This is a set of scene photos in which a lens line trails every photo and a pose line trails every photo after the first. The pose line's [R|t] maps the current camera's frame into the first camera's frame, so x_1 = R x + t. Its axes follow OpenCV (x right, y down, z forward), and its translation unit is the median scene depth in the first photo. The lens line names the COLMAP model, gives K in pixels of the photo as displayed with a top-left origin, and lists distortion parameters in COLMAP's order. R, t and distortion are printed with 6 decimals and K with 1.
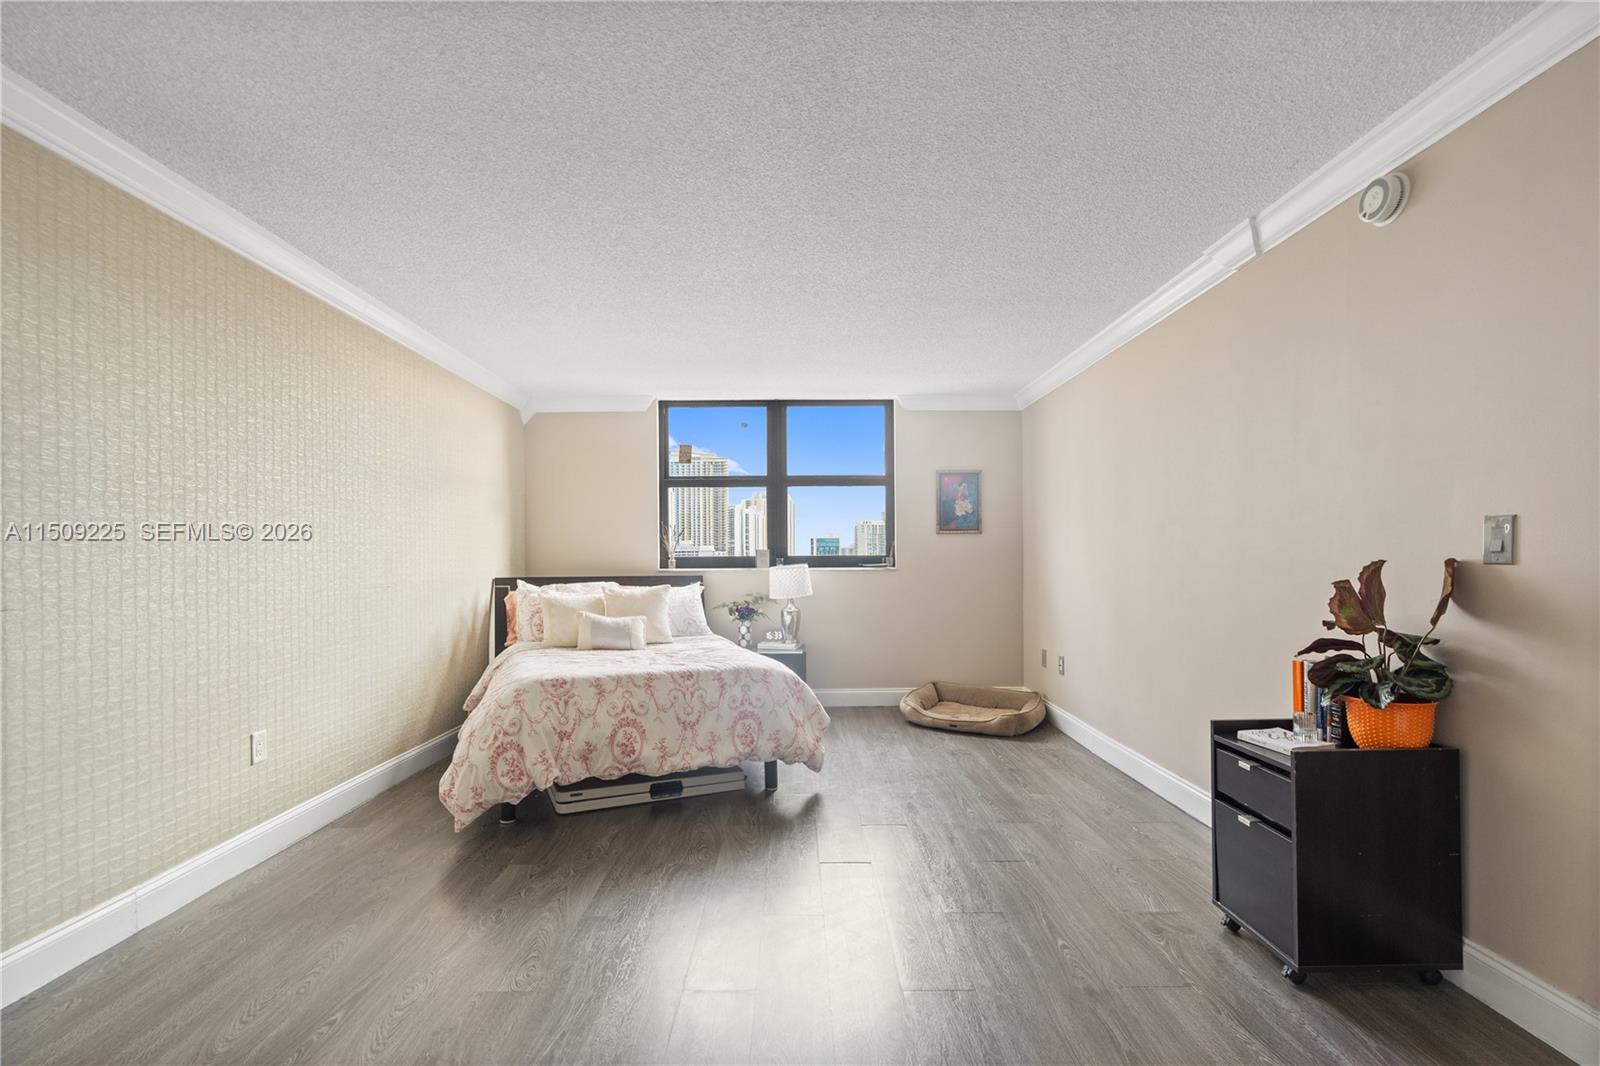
lens RADIAL K [[716.2, 0, 813.4], [0, 716.2, 564.5], [0, 0, 1]] dist [-0.008791, 0.004309]
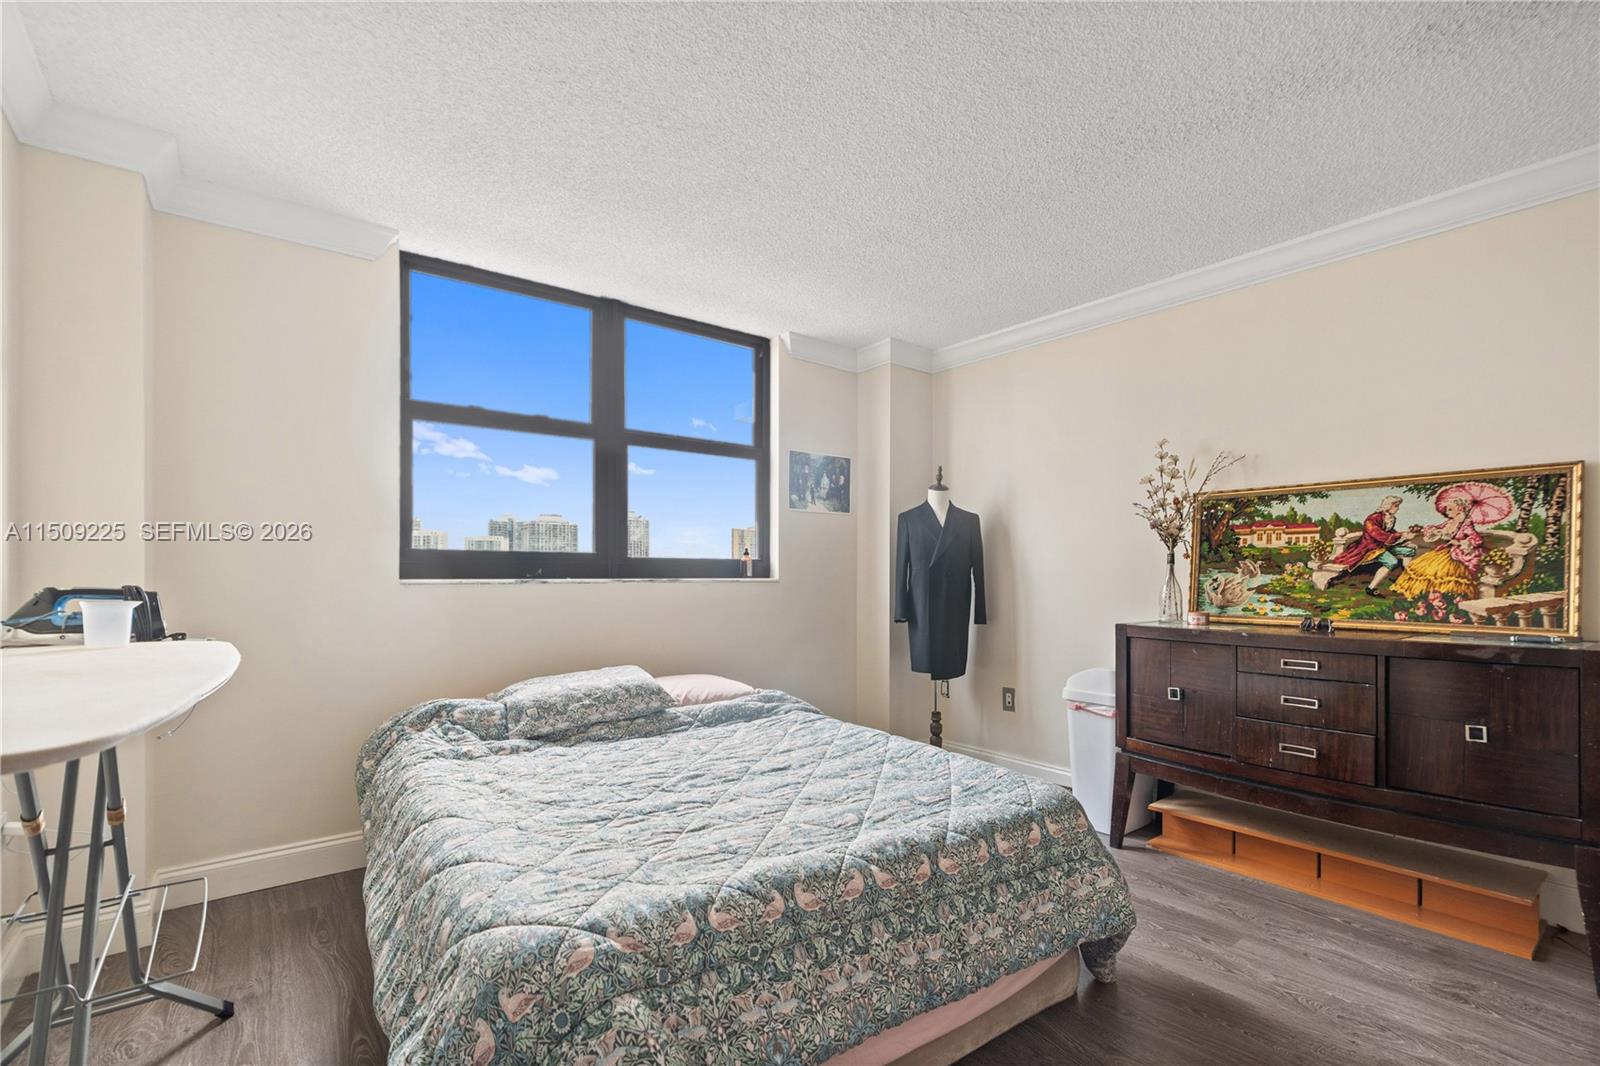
lens RADIAL K [[725.7, 0, 792.8], [0, 725.7, 551.4], [0, 0, 1]] dist [-0.002686, -0.000116]
pose [[0.808081, 0.029879, 0.588314, -0.285524], [-0.006671, 0.999113, -0.041580, 0.008770], [-0.589034, 0.029675, 0.807563, 0.410054]]
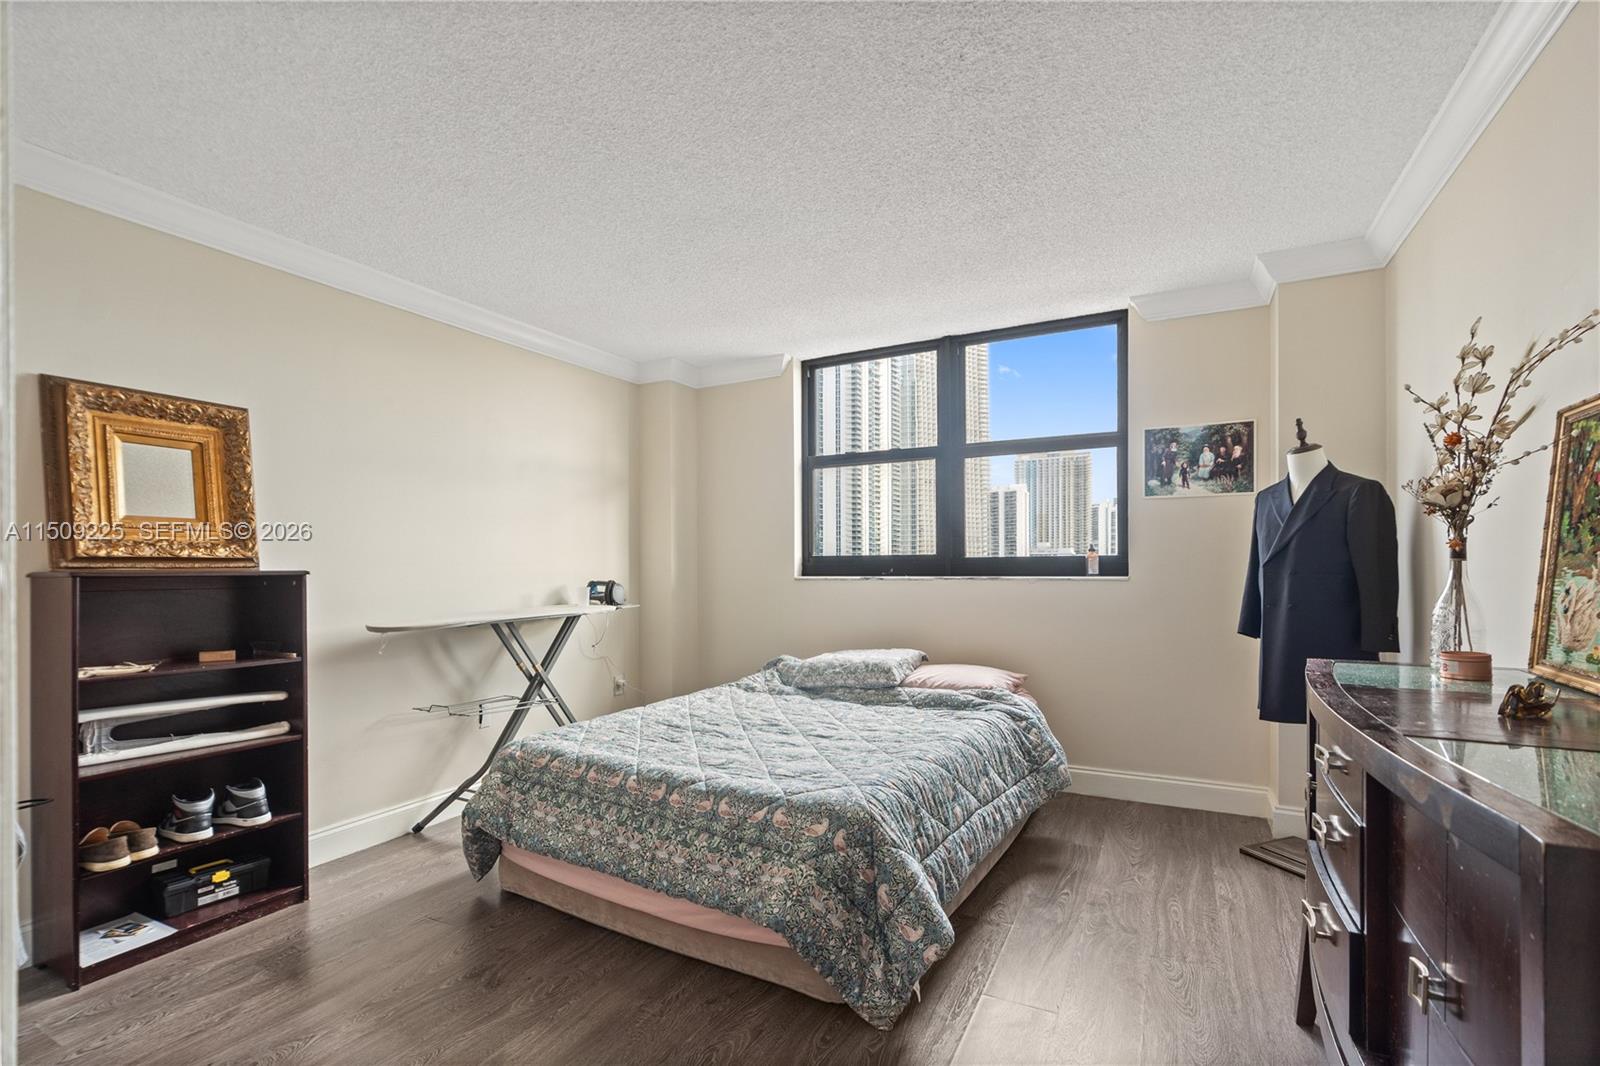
lens RADIAL K [[712.9, 0, 802.1], [0, 712.9, 540.6], [0, 0, 1]] dist [-0.020413, 0.009561]
pose [[0.871607, -0.013262, -0.490025, 0.165613], [-0.004715, 0.999361, -0.035433, -0.002203], [0.490182, 0.033194, 0.870988, 0.314731]]
